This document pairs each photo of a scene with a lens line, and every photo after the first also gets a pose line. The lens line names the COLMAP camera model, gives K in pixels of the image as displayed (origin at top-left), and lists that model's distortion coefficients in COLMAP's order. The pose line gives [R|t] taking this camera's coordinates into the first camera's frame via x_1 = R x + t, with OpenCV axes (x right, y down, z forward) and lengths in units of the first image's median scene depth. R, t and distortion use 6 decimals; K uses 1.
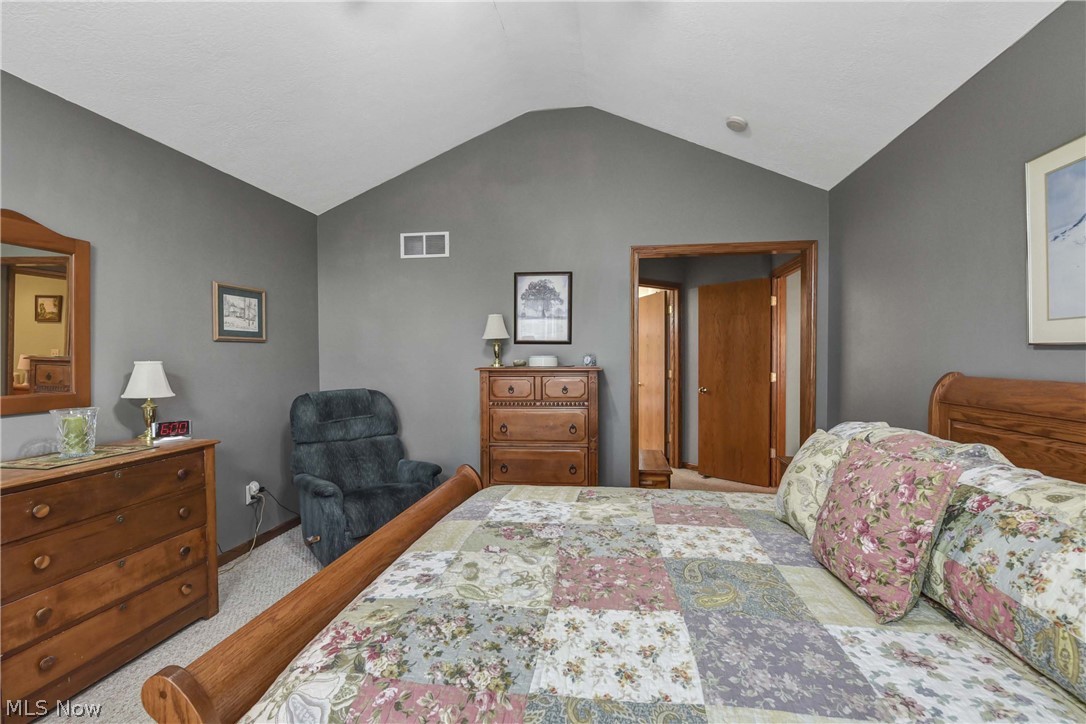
lens RADIAL K [[478.1, 0, 547.3], [0, 478.1, 360.1], [0, 0, 1]] dist [-0.004361, -0.003511]
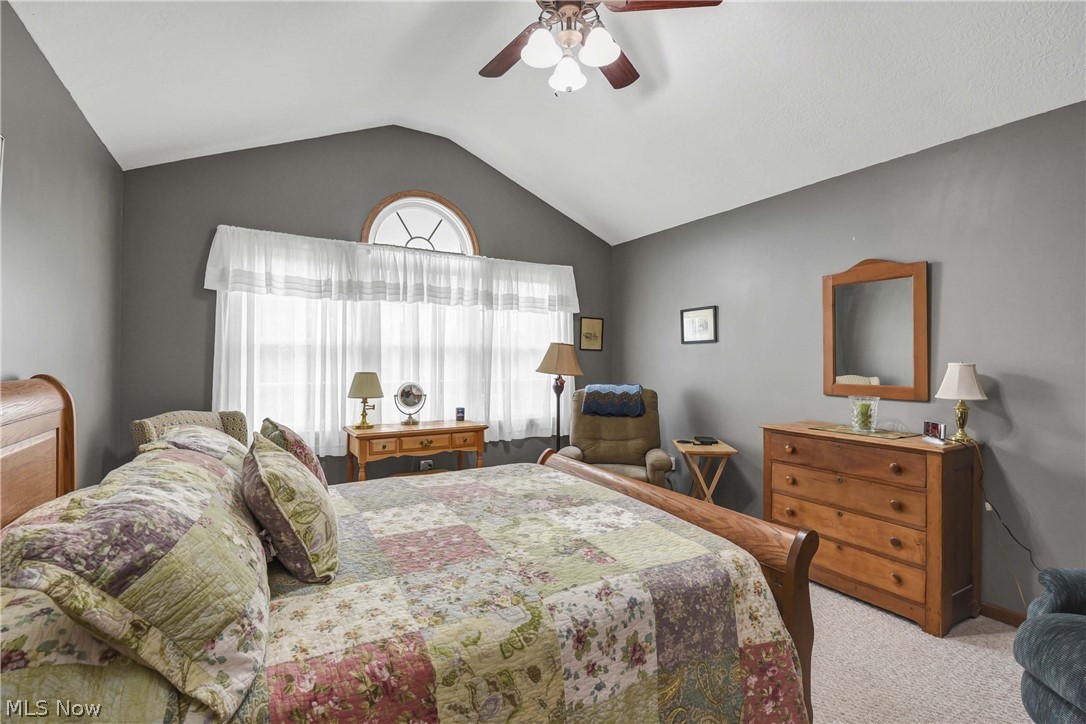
lens RADIAL K [[496.2, 0, 547.8], [0, 496.2, 356.2], [0, 0, 1]] dist [-0.011698, -0.001239]
pose [[-0.776161, -0.003635, -0.630525, 0.757277], [-0.007182, 0.999969, 0.003076, -0.013344], [0.630494, 0.006916, -0.776163, 1.928783]]
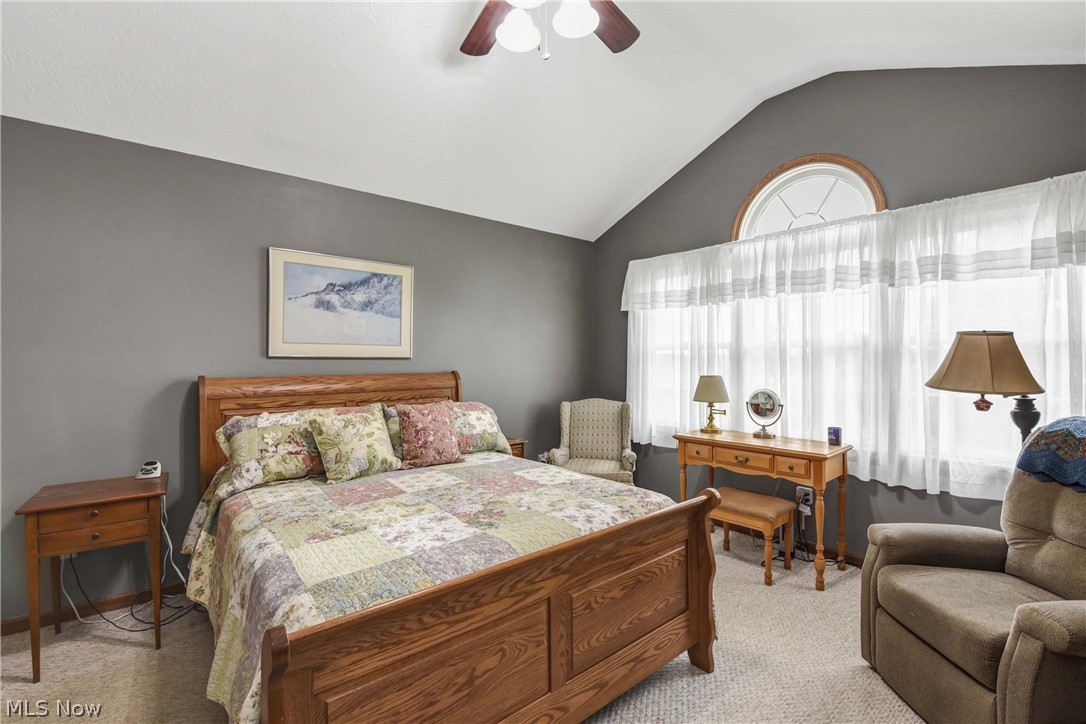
lens RADIAL K [[478.1, 0, 563.5], [0, 478.1, 356.1], [0, 0, 1]] dist [-0.004361, -0.003511]
pose [[-0.762638, 0.011247, 0.646727, -0.934473], [0.011568, 0.999926, -0.003747, -0.014983], [-0.646722, 0.004624, -0.762712, 1.721698]]
